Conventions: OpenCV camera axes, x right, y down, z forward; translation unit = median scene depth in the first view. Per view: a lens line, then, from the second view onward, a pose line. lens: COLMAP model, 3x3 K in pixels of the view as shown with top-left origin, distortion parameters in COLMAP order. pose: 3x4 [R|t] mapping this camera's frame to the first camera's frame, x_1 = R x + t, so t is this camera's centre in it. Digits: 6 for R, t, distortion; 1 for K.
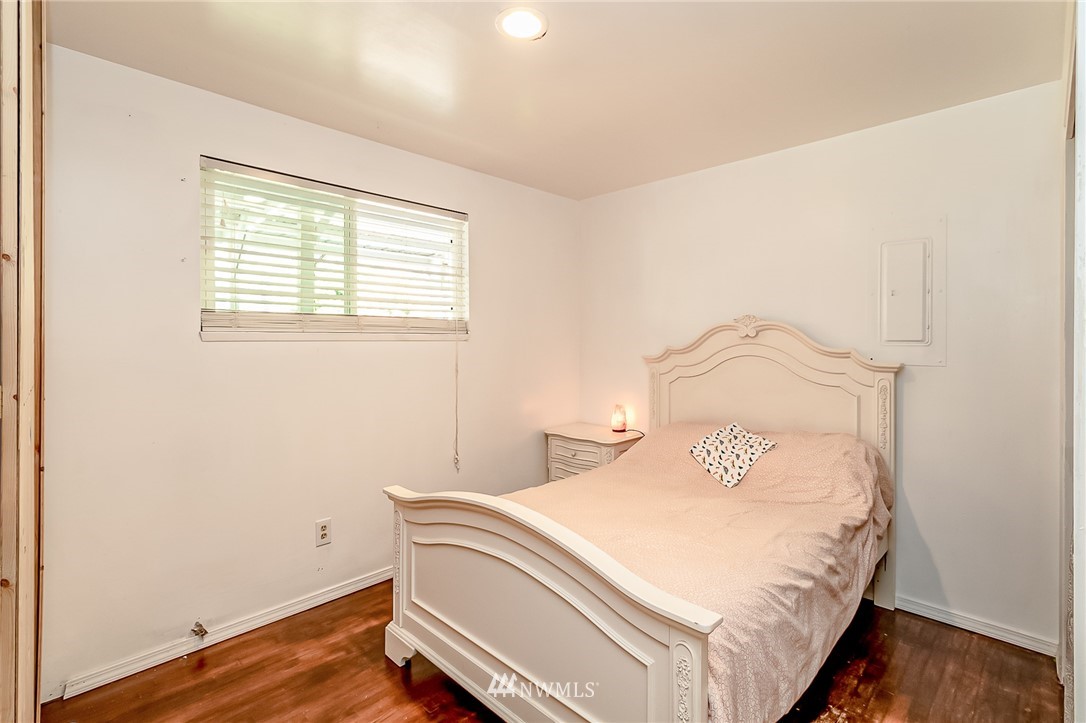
lens RADIAL K [[508.5, 0, 542.6], [0, 508.5, 338.4], [0, 0, 1]] dist [-0.002669, -0.000332]
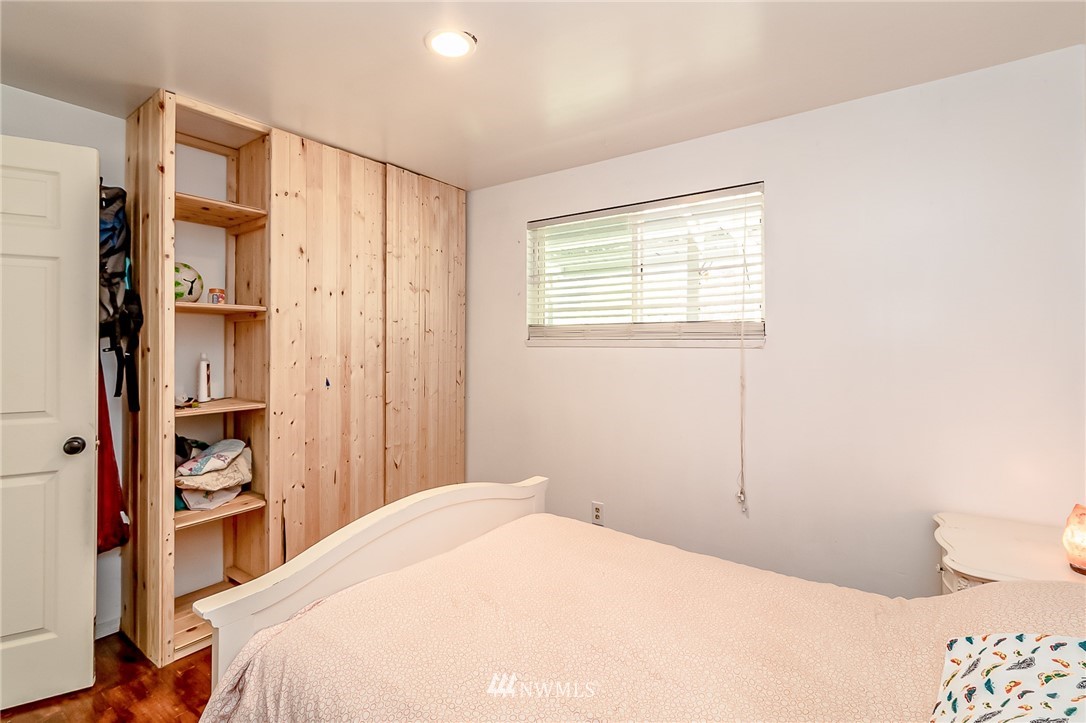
lens RADIAL K [[498.3, 0, 533.8], [0, 498.3, 338.1], [0, 0, 1]] dist [-0.010428, 0.000848]
pose [[0.139870, -0.015945, -0.990041, 0.600514], [-0.003237, 0.999858, -0.016560, 0.003129], [0.990165, 0.005521, 0.139799, 0.626488]]
